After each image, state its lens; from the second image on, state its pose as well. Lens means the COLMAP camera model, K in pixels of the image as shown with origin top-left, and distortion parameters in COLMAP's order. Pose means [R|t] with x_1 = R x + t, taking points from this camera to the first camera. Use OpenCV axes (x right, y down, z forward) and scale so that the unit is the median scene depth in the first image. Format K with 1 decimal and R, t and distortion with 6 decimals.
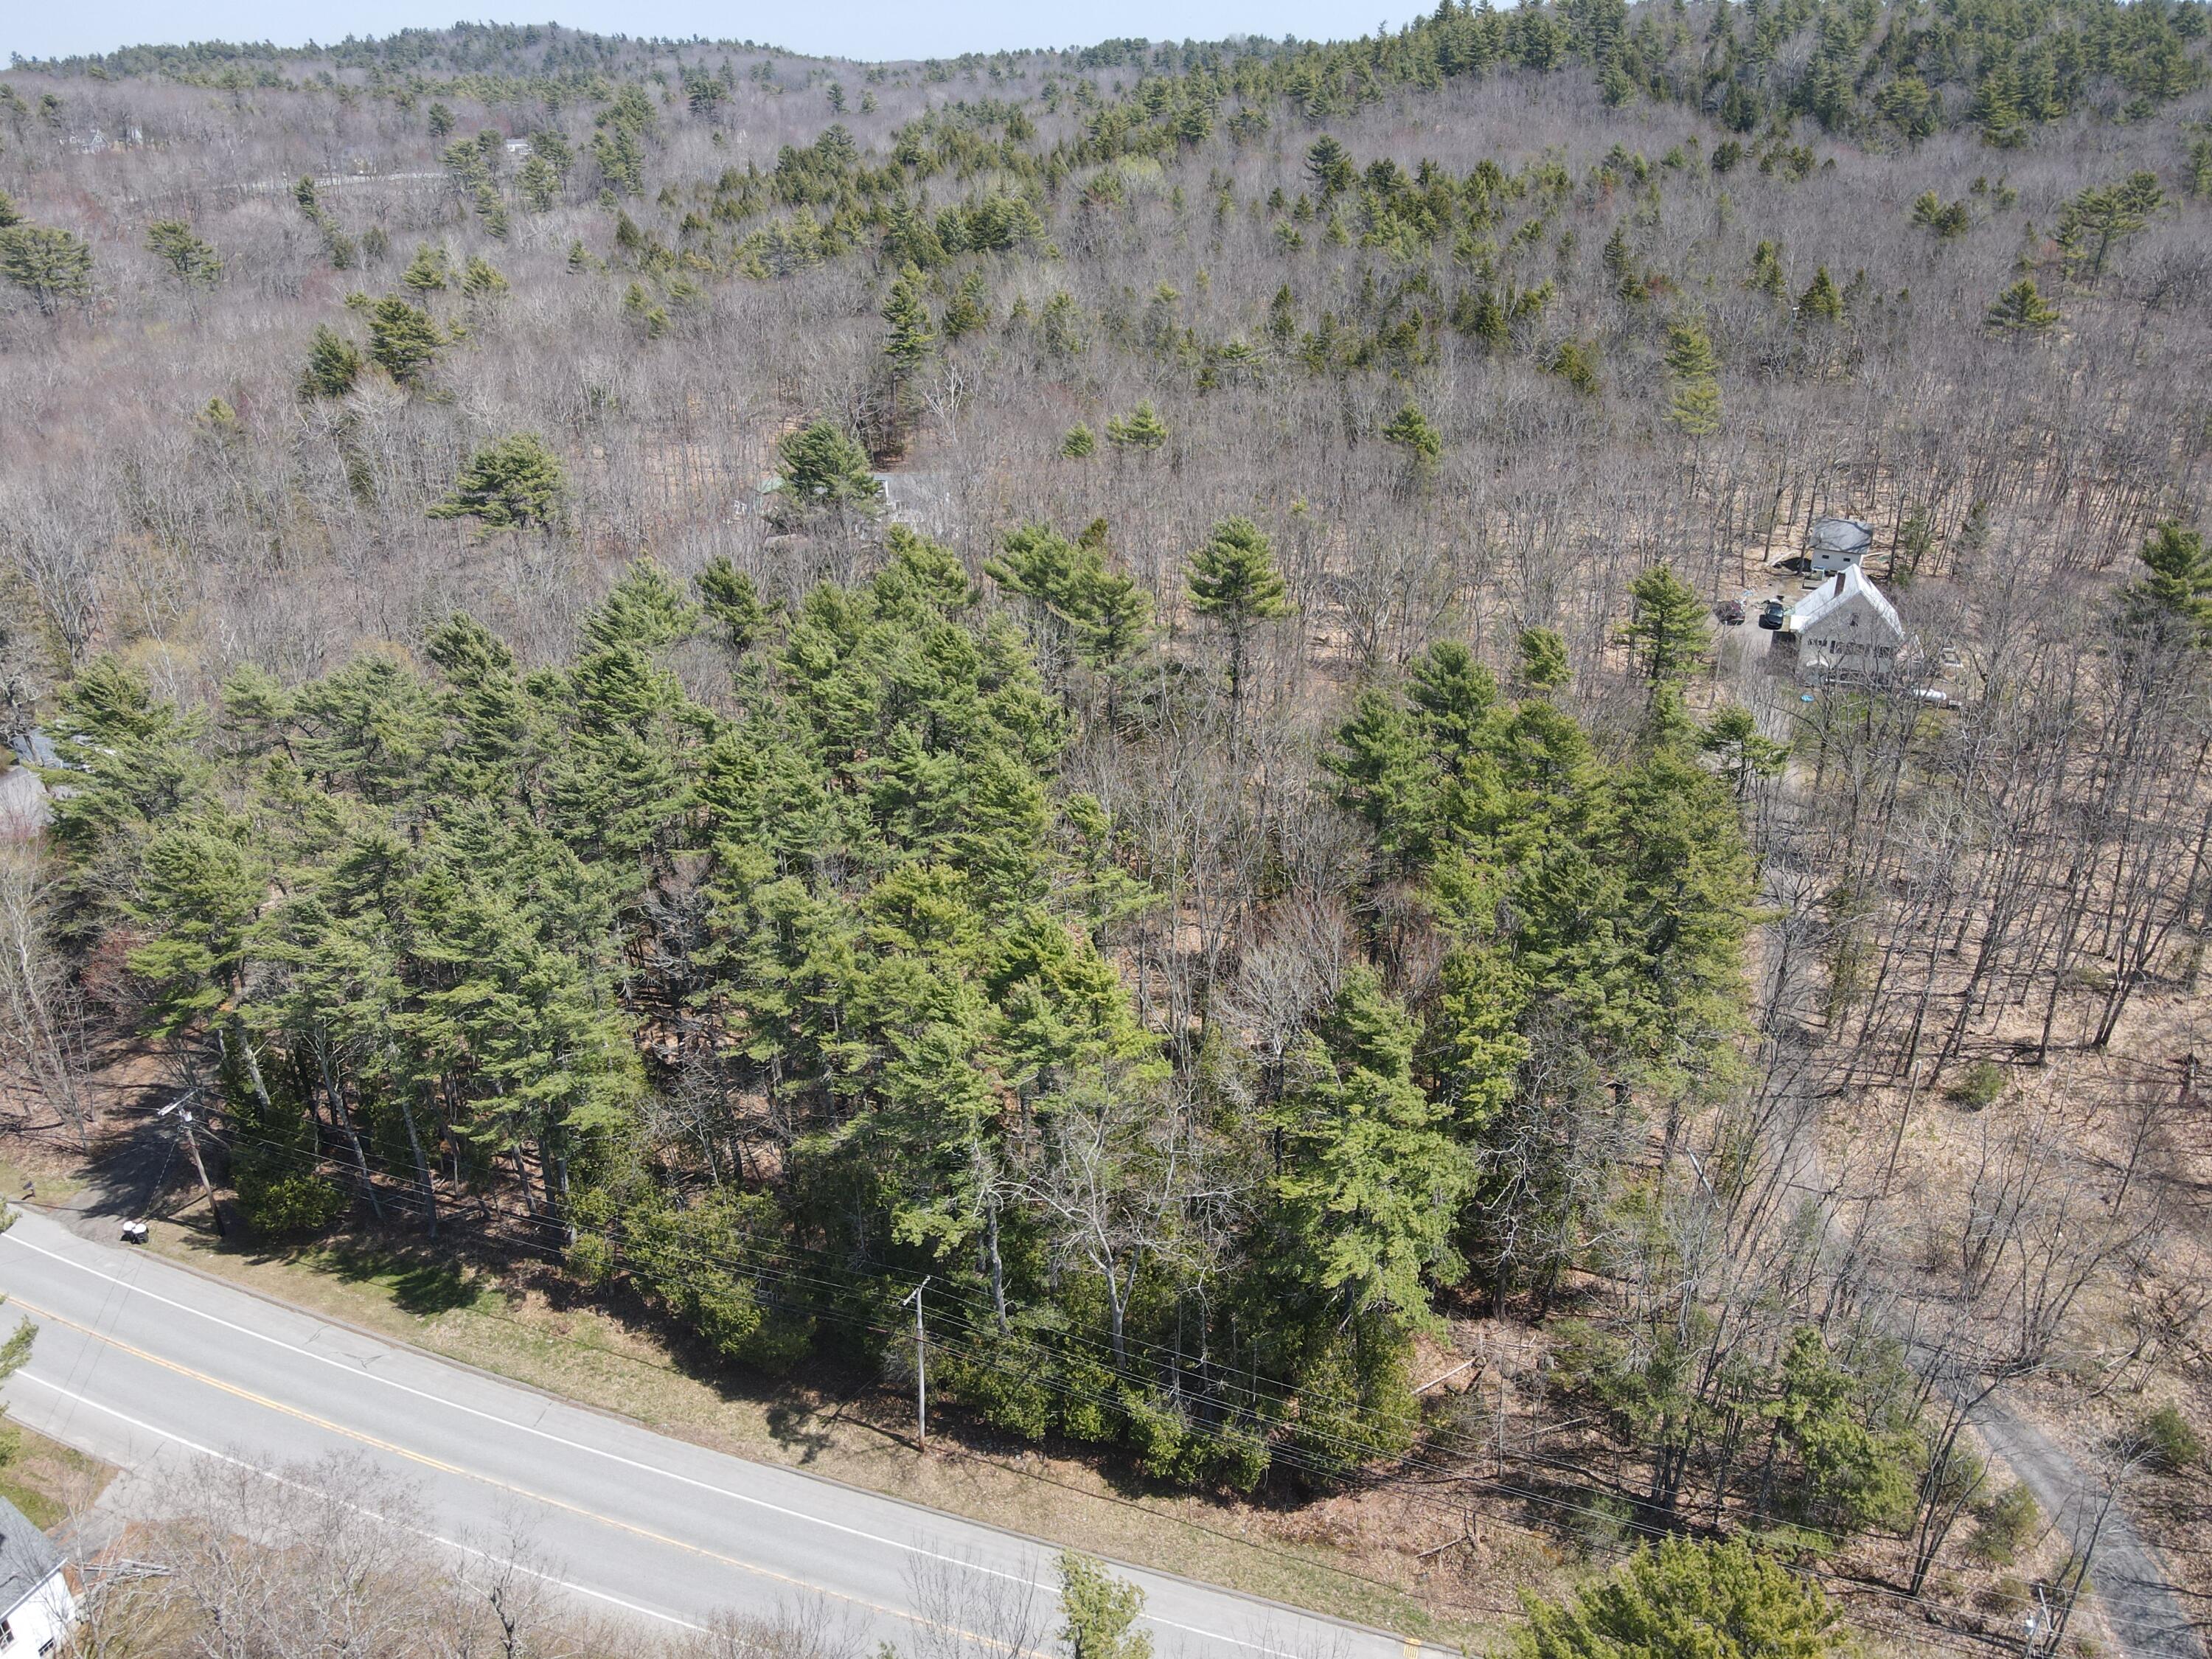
lens RADIAL K [[1632.0, 0, 1101.7], [0, 1632.0, 805.6], [0, 0, 1]] dist [0.021953, 0.000435]
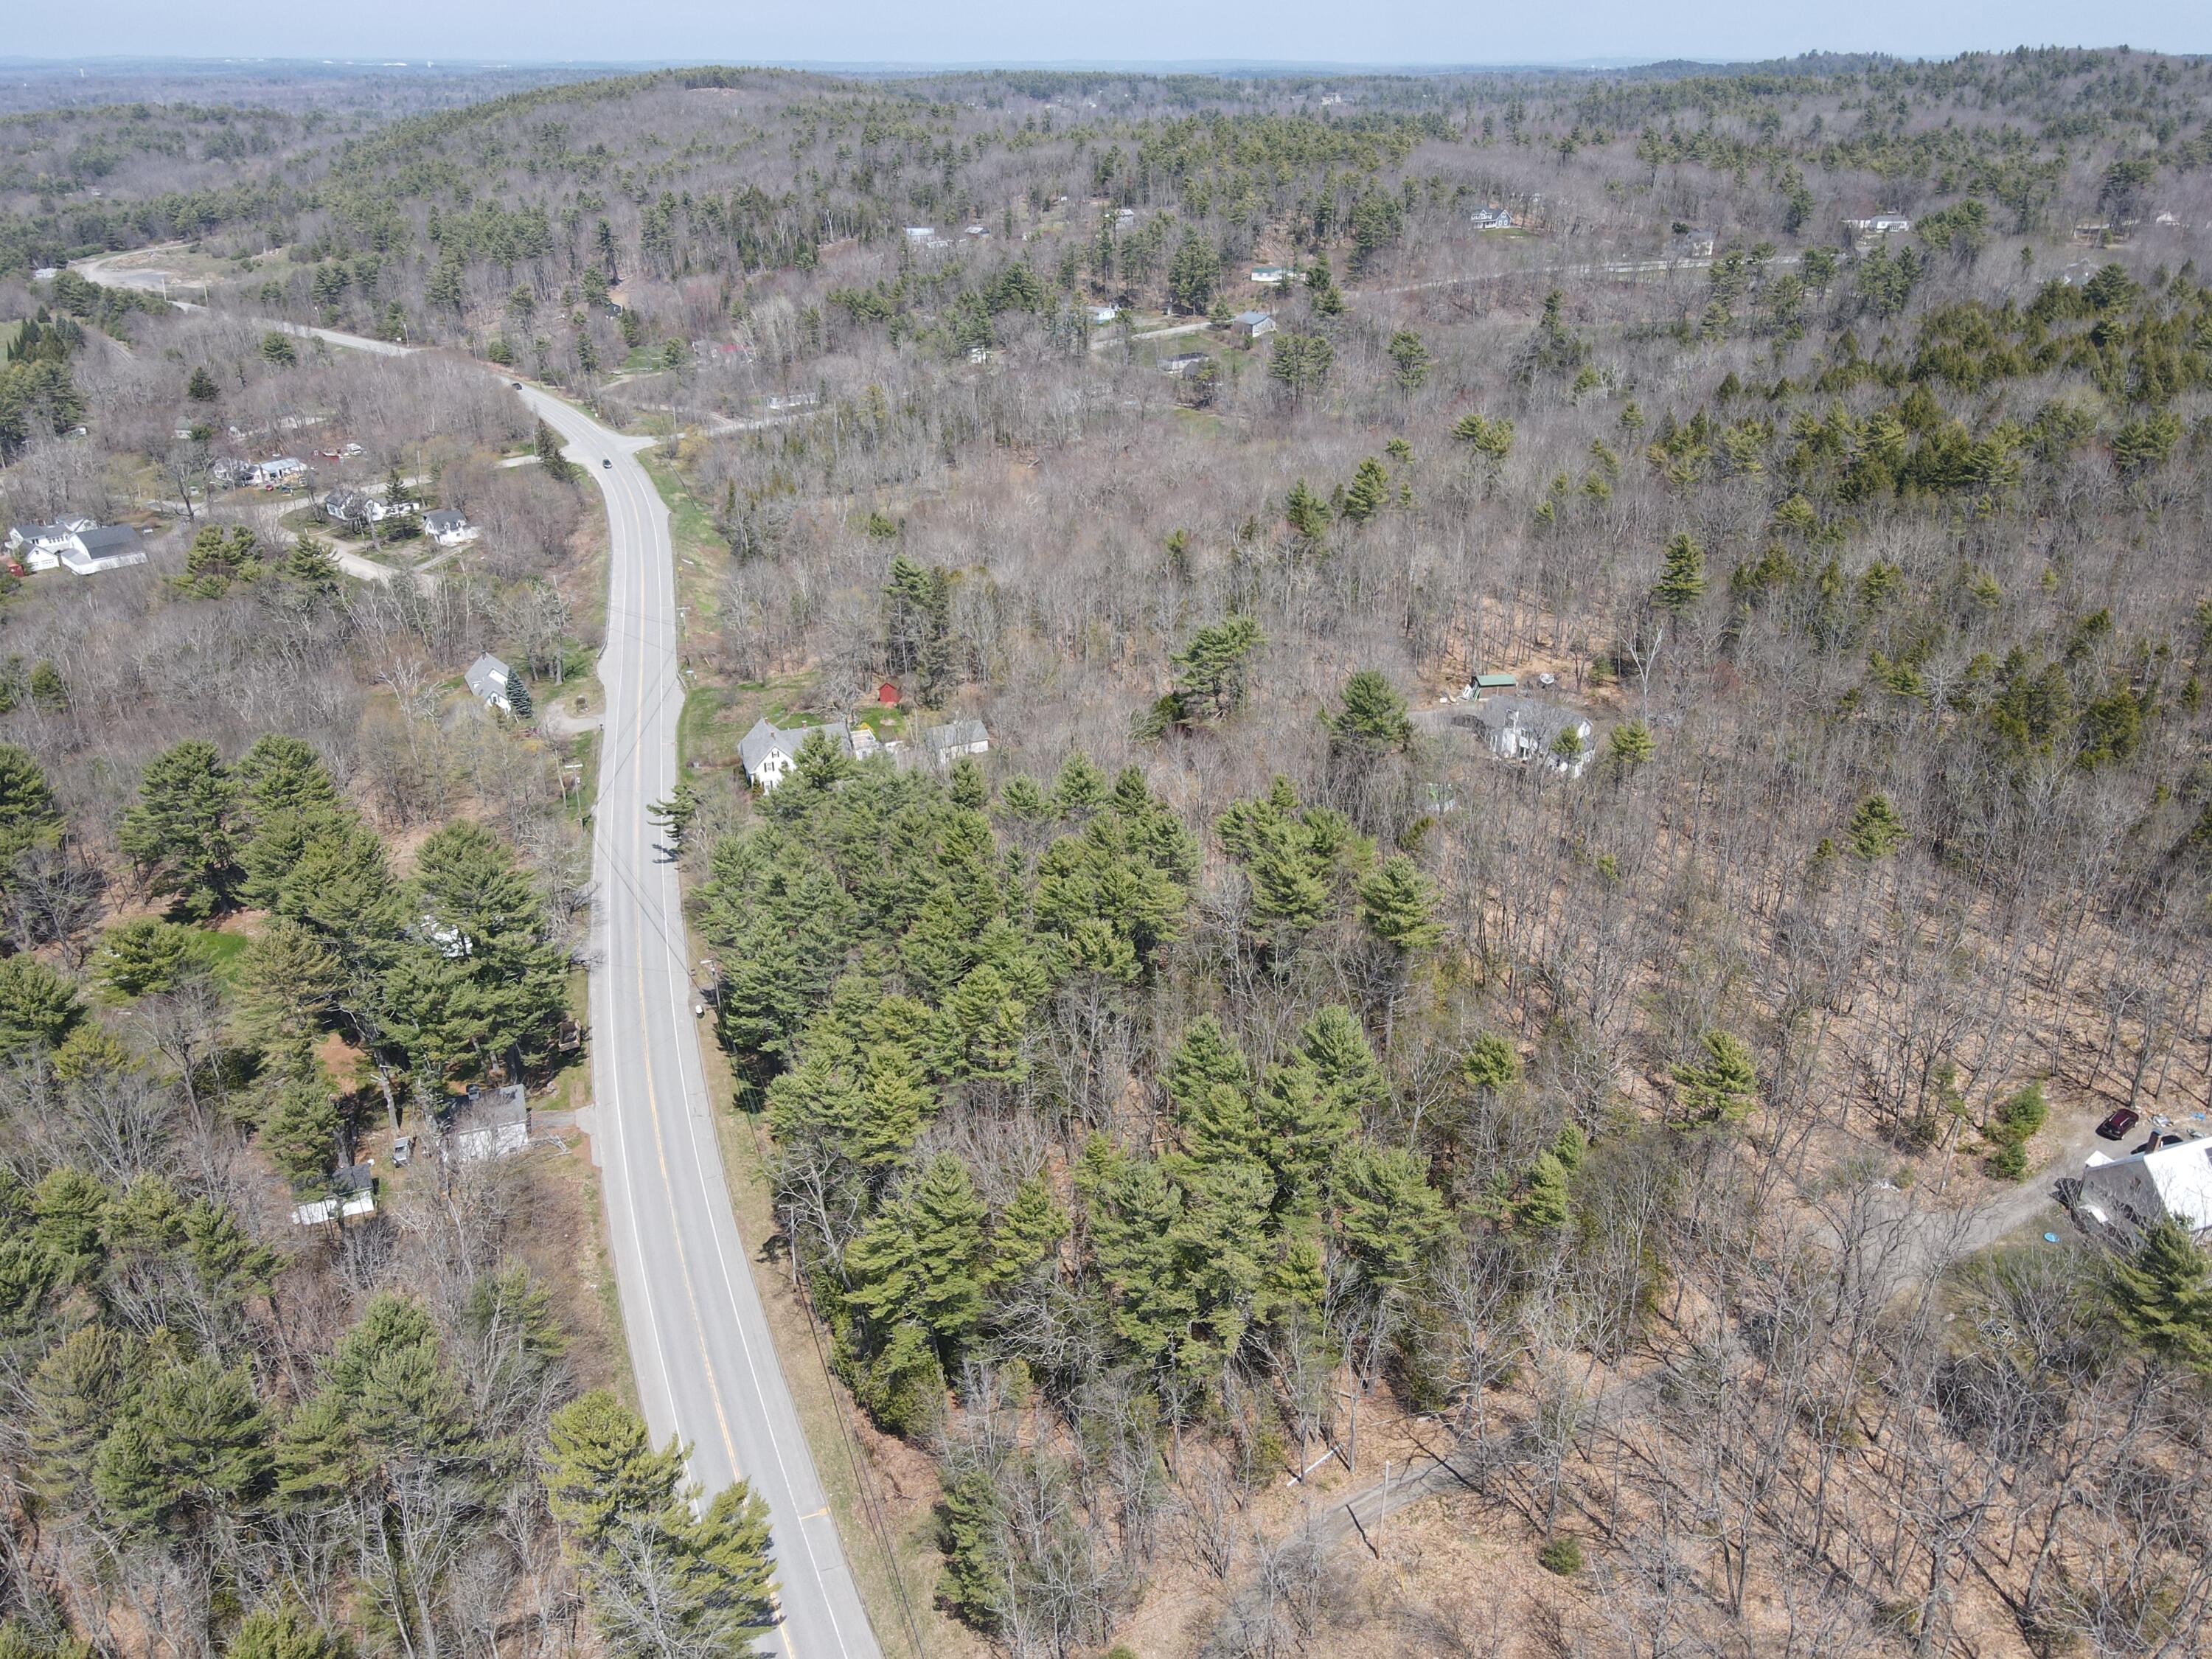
lens RADIAL K [[1625.7, 0, 1106.0], [0, 1625.7, 829.5], [0, 0, 1]] dist [0.013587, 0.015062]
pose [[0.646403, 0.329329, -0.688263, 0.922932], [-0.309567, 0.937671, 0.157929, -0.374993], [0.697375, 0.110977, 0.708063, -0.082871]]
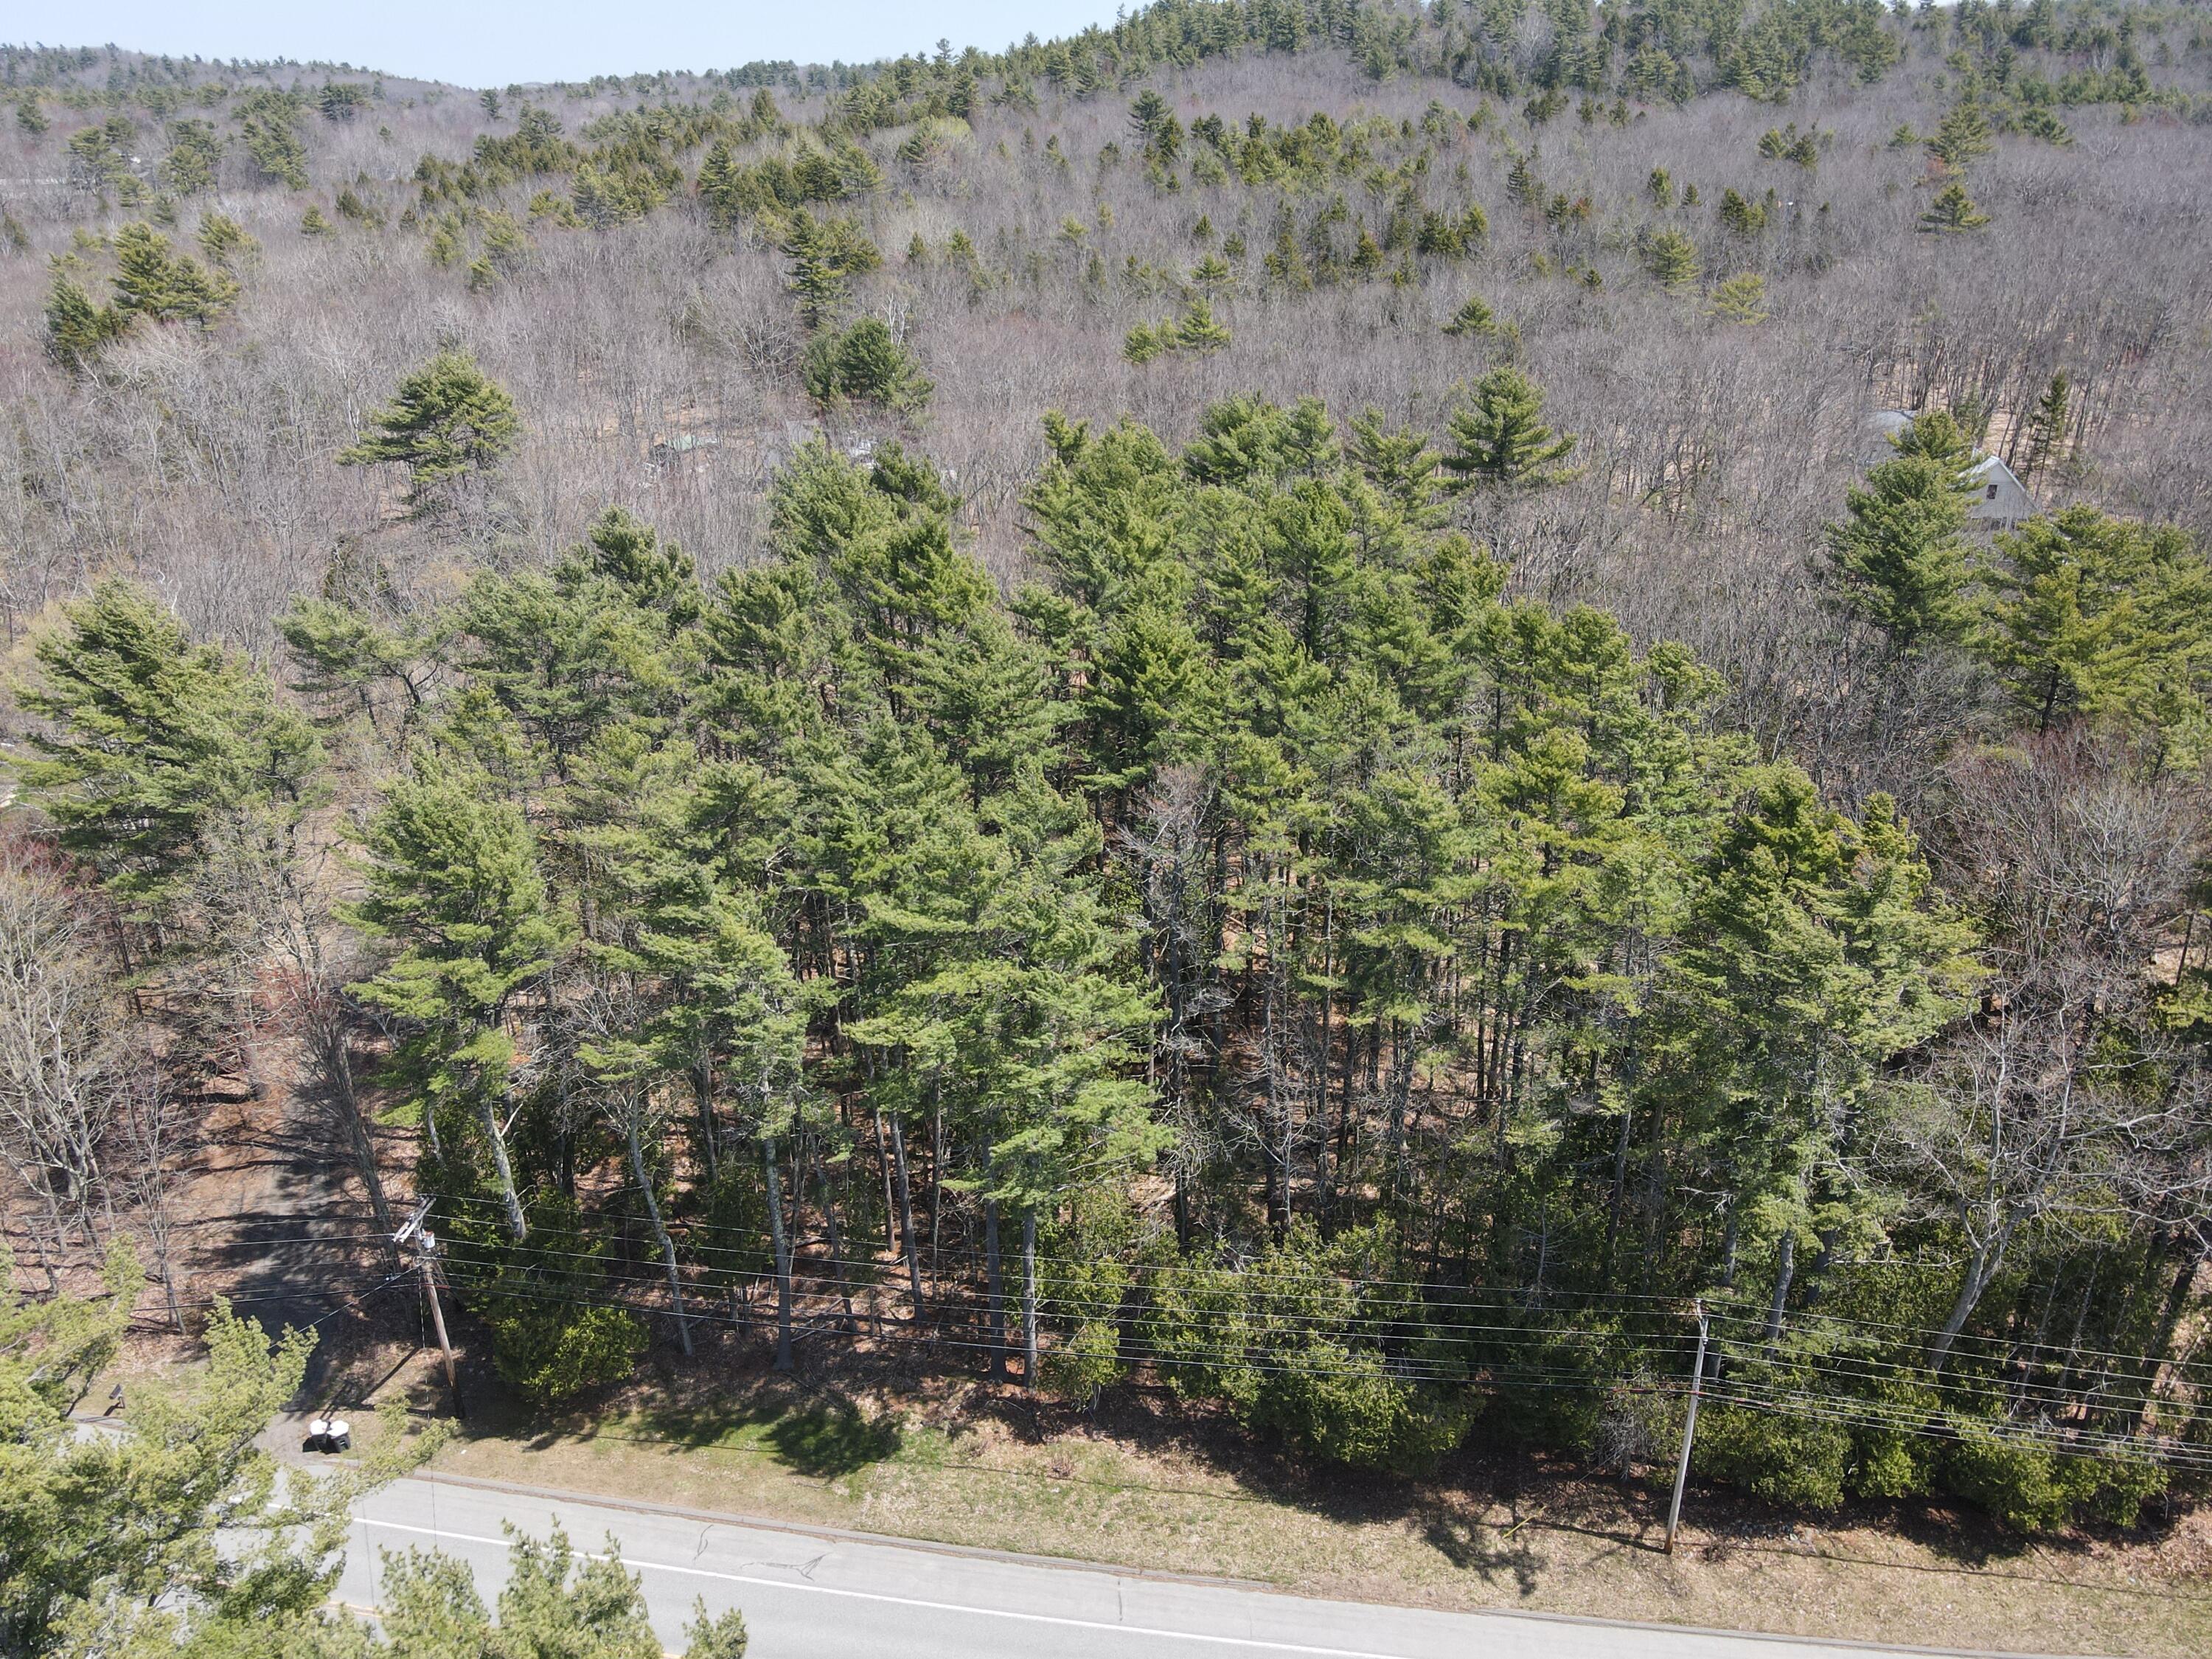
lens RADIAL K [[1632.0, 0, 1101.7], [0, 1632.0, 805.6], [0, 0, 1]] dist [0.021953, 0.000435]
pose [[0.974164, -0.088848, 0.207632, -0.358333], [0.094144, 0.995434, -0.015747, 0.047109], [-0.205285, 0.034888, 0.978080, 0.264228]]
